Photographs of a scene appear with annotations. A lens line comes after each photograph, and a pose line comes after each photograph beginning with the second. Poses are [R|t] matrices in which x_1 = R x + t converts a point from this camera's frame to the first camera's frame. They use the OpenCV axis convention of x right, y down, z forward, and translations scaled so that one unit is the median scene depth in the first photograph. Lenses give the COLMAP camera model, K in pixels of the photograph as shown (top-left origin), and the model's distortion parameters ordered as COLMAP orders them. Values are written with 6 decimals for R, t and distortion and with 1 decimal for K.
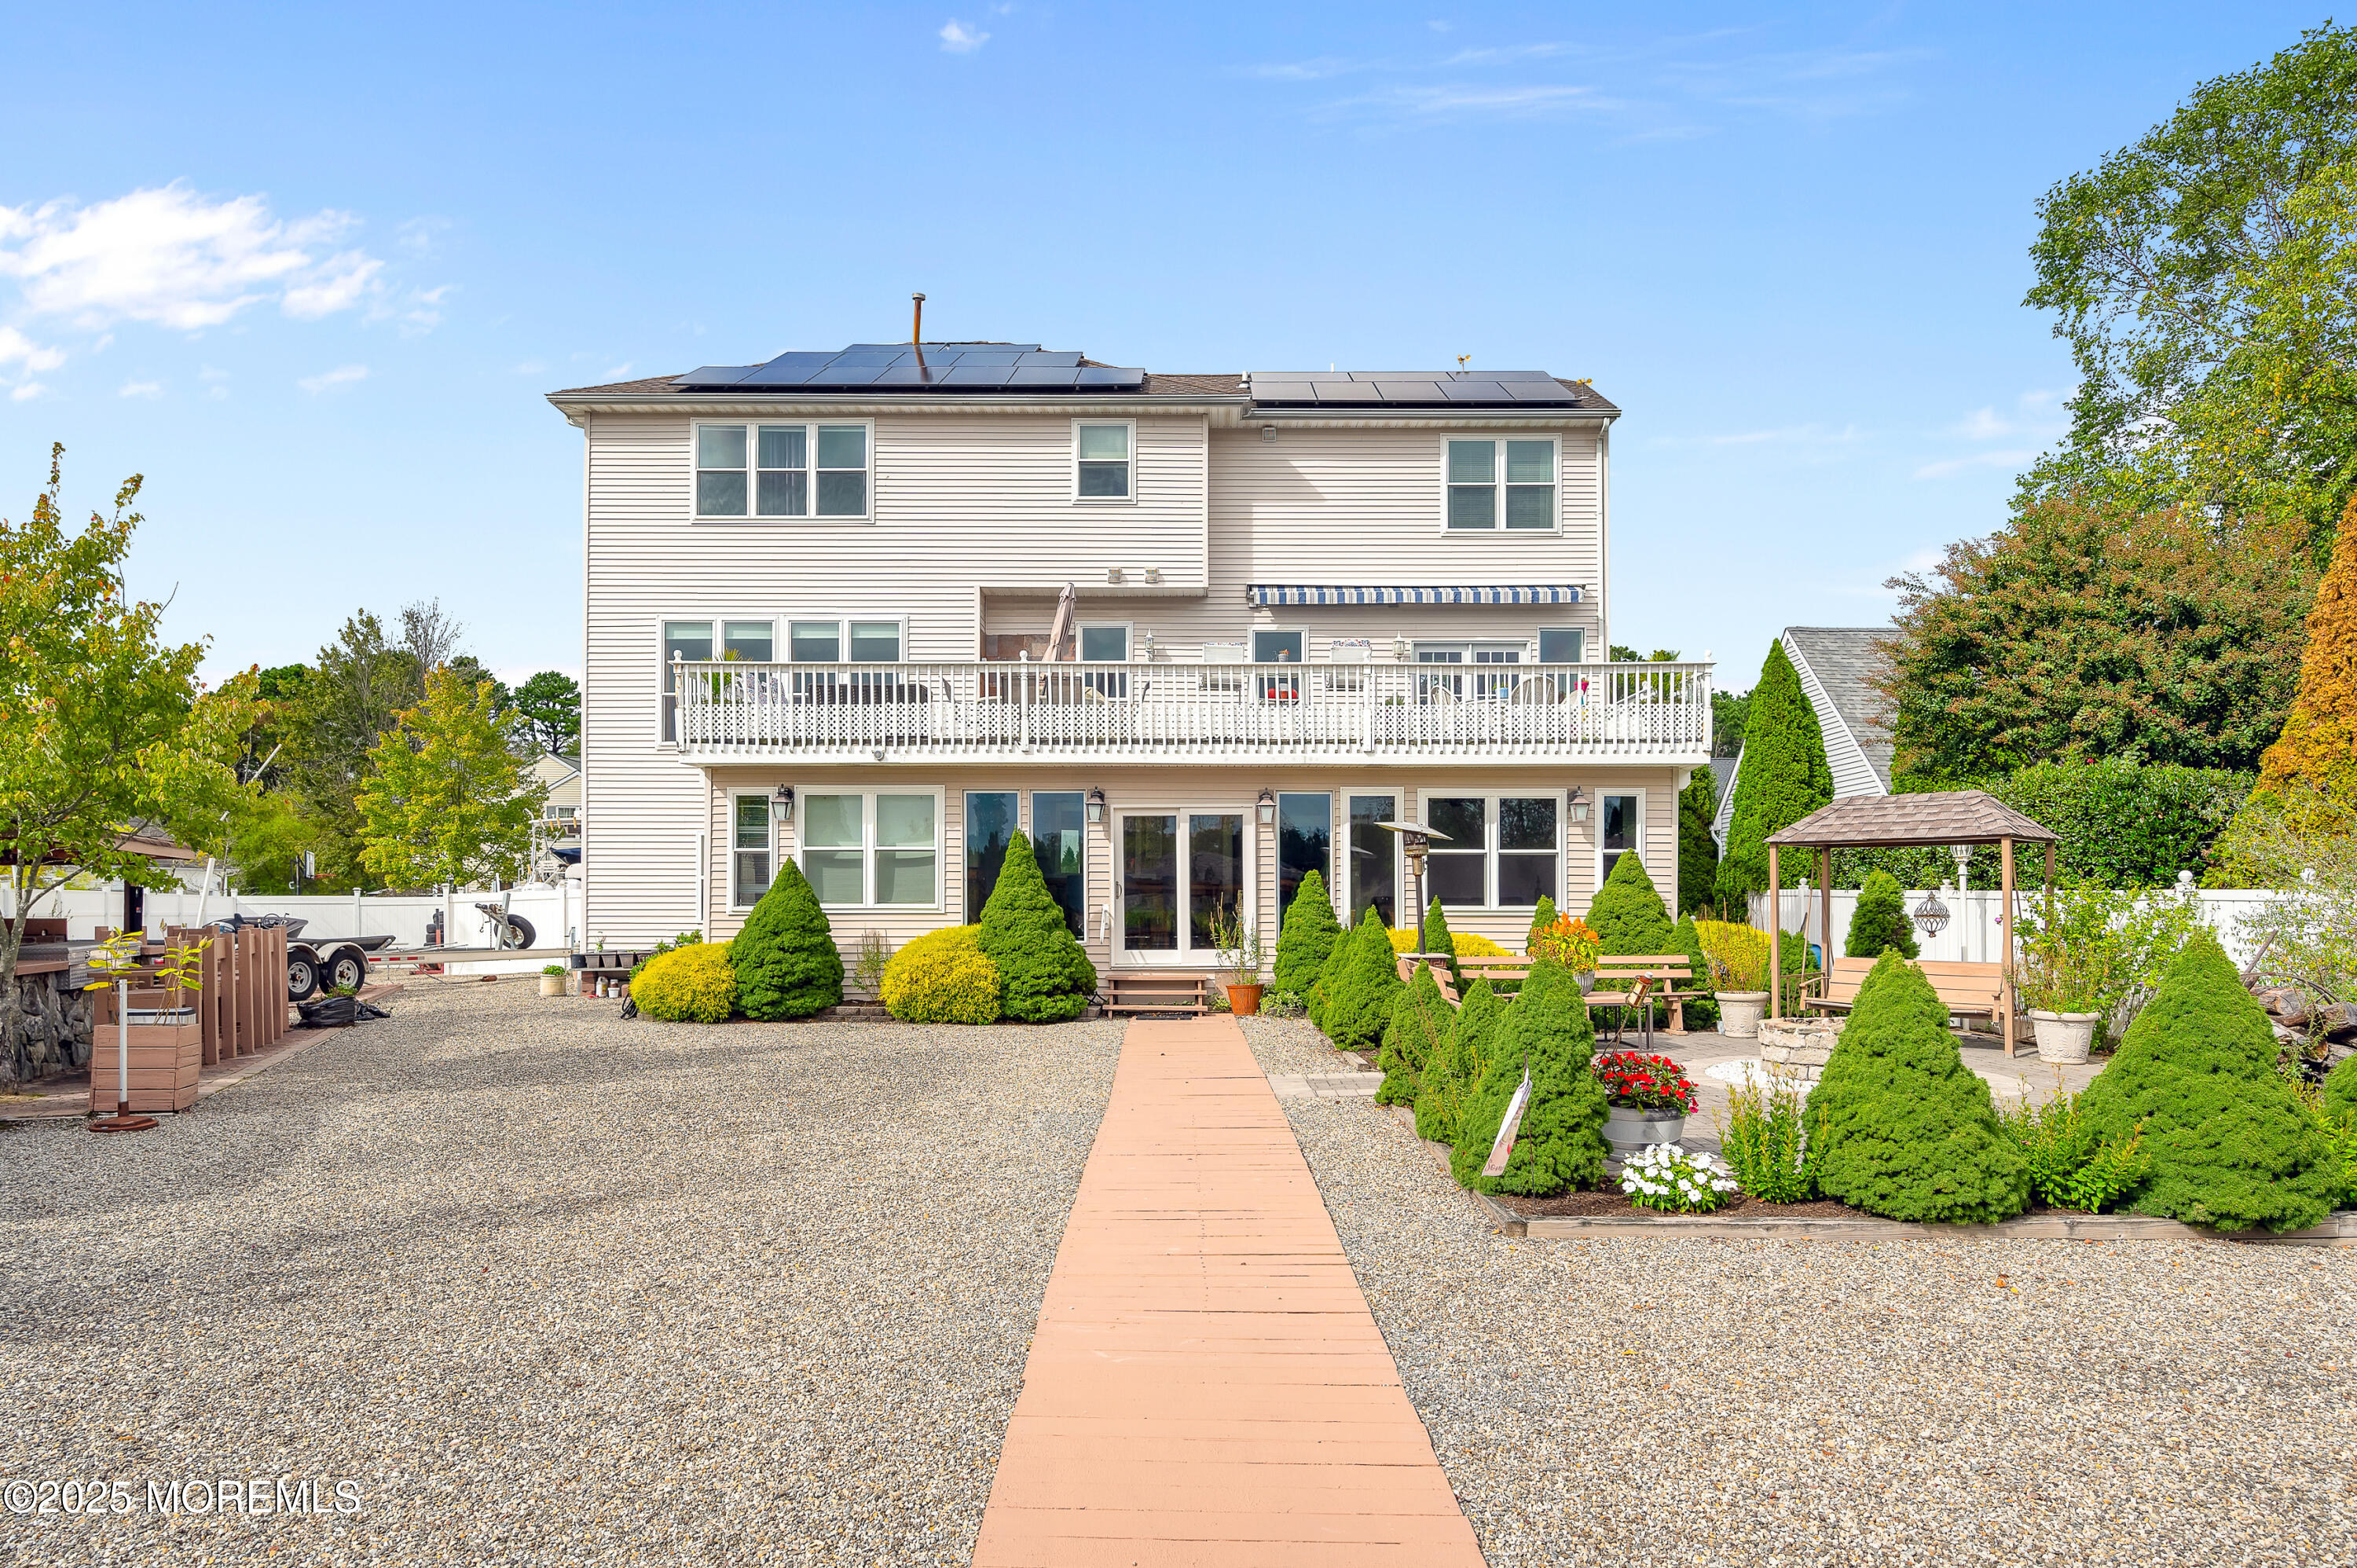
lens RADIAL K [[1273.6, 0, 1239.9], [0, 1273.6, 886.4], [0, 0, 1]] dist [-0.006795, 0.000151]
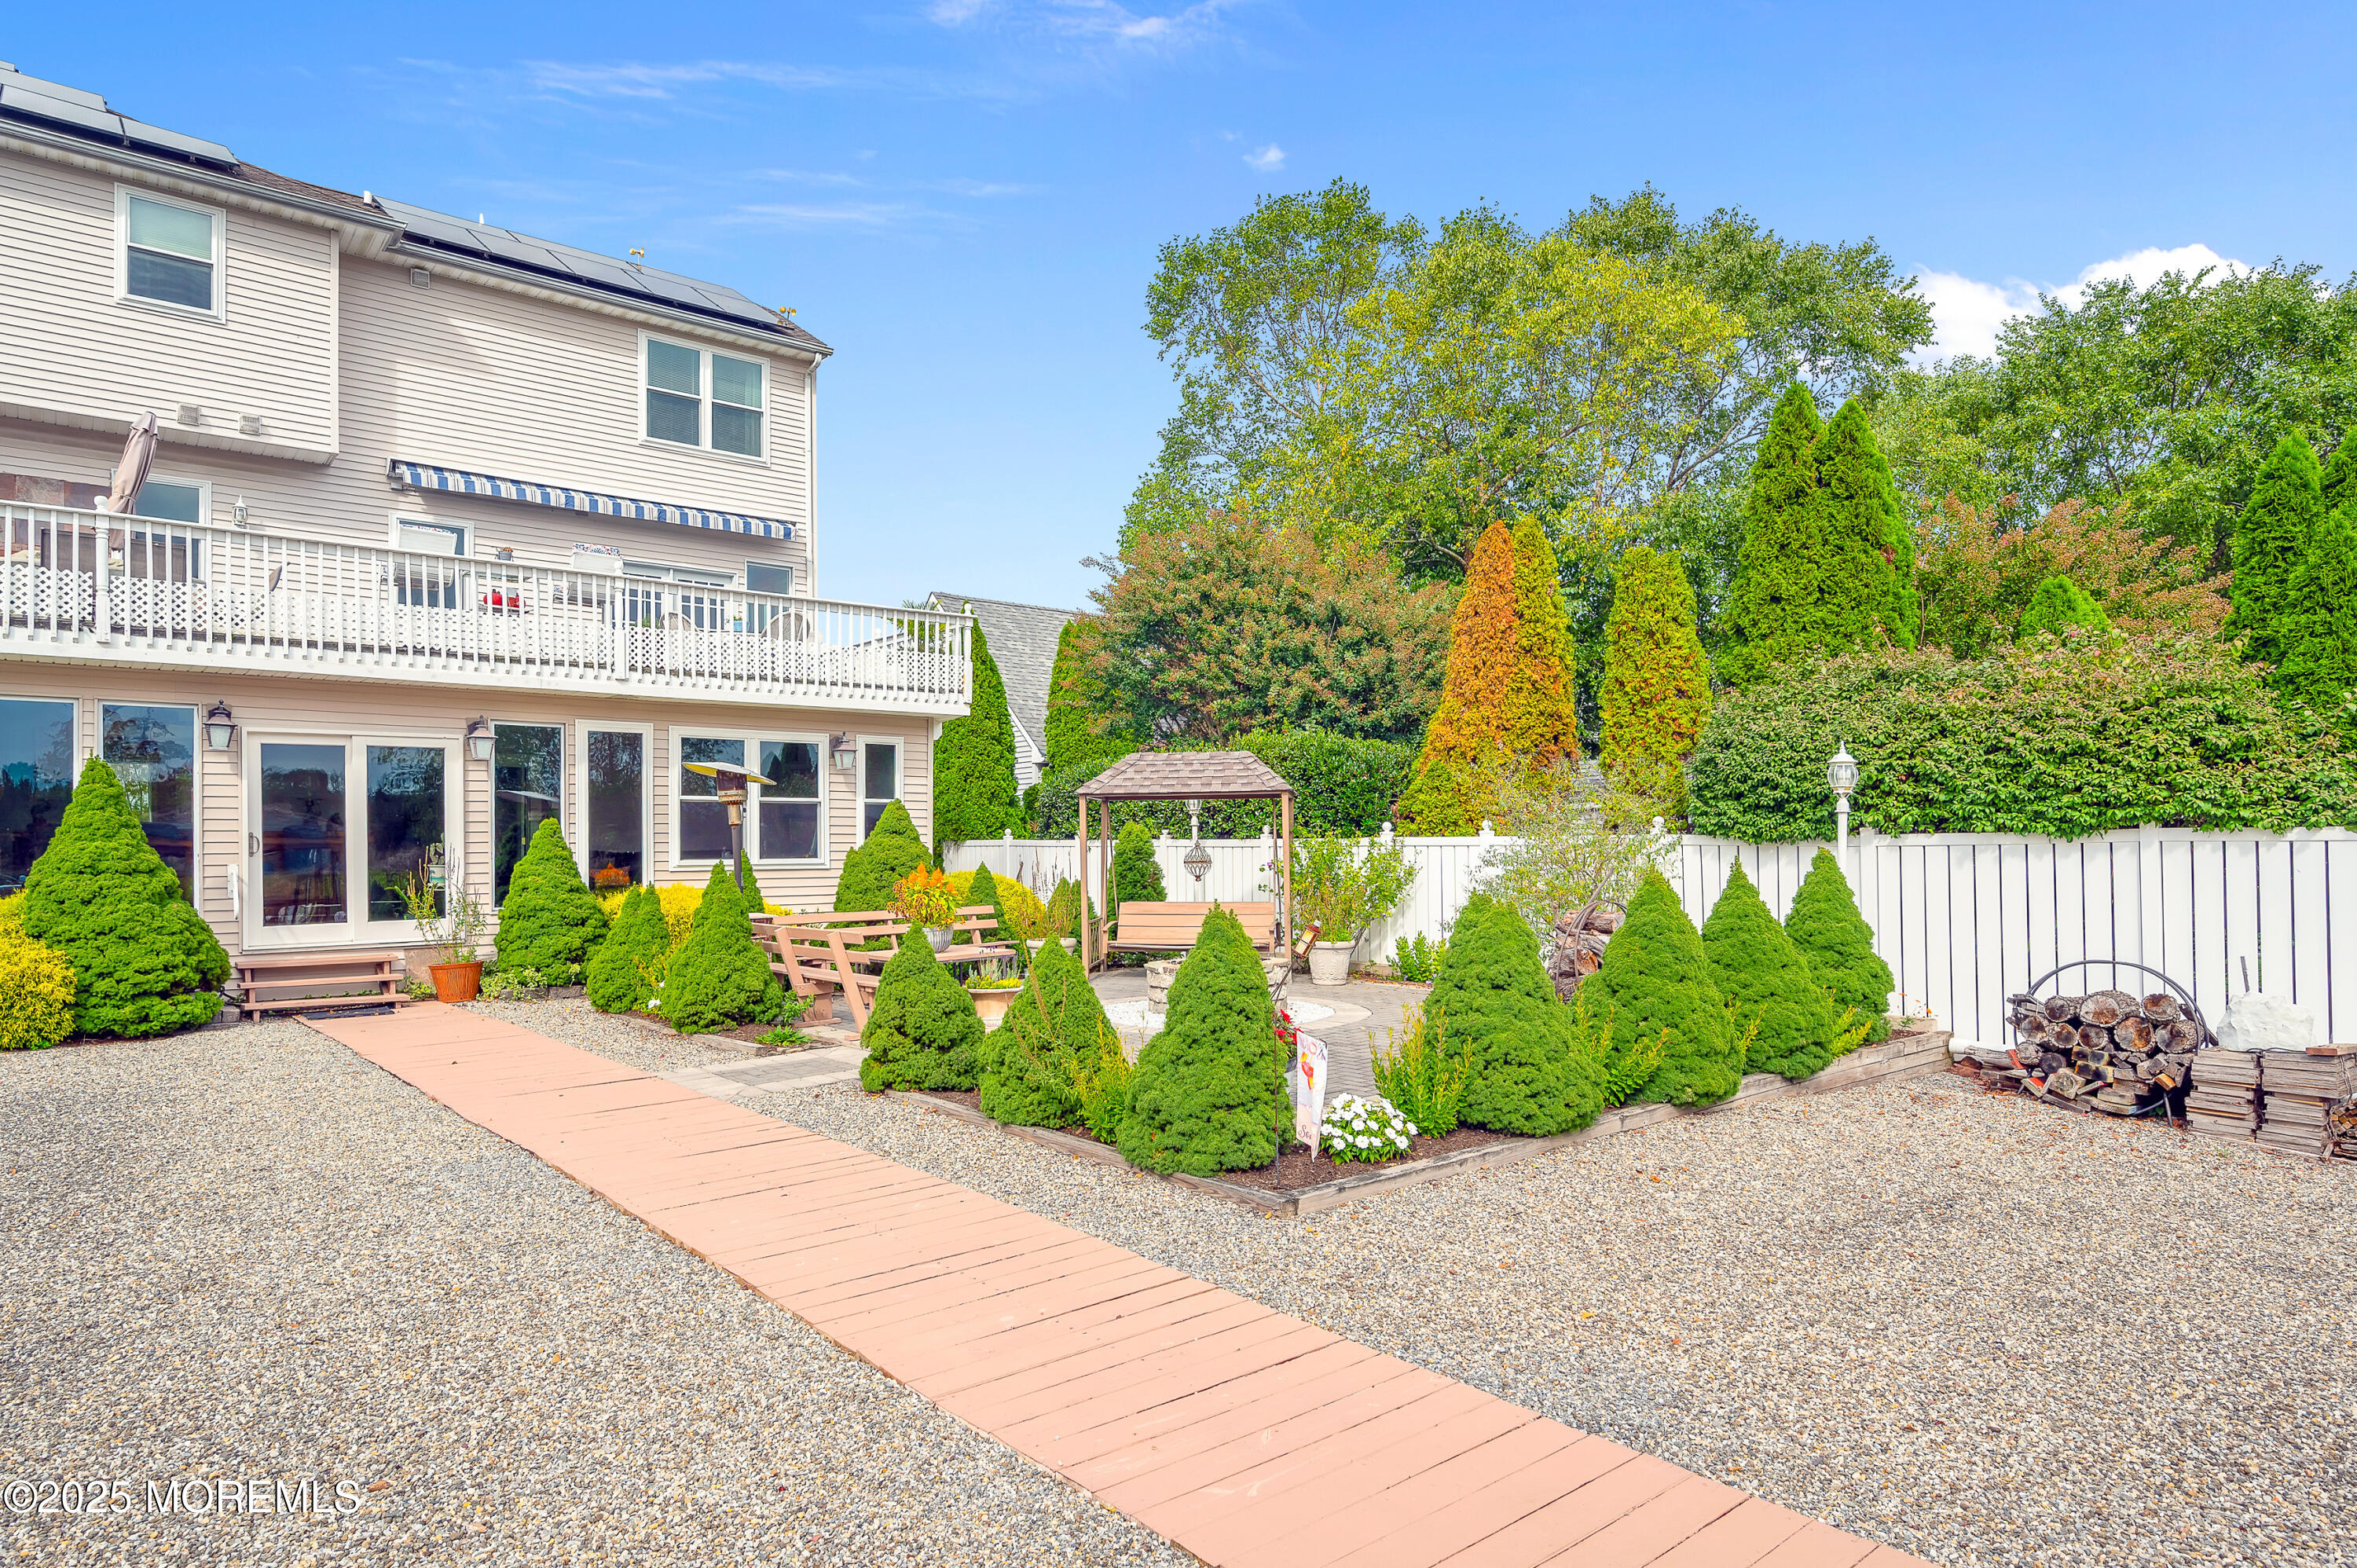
lens RADIAL K [[1273.6, 0, 1124.7], [0, 1273.6, 826.0], [0, 0, 1]] dist [-0.006795, 0.000151]
pose [[0.788753, 0.002462, 0.614706, -0.150274], [0.004180, 0.999947, -0.009369, 0.001285], [-0.614697, 0.009960, 0.788701, 0.121364]]
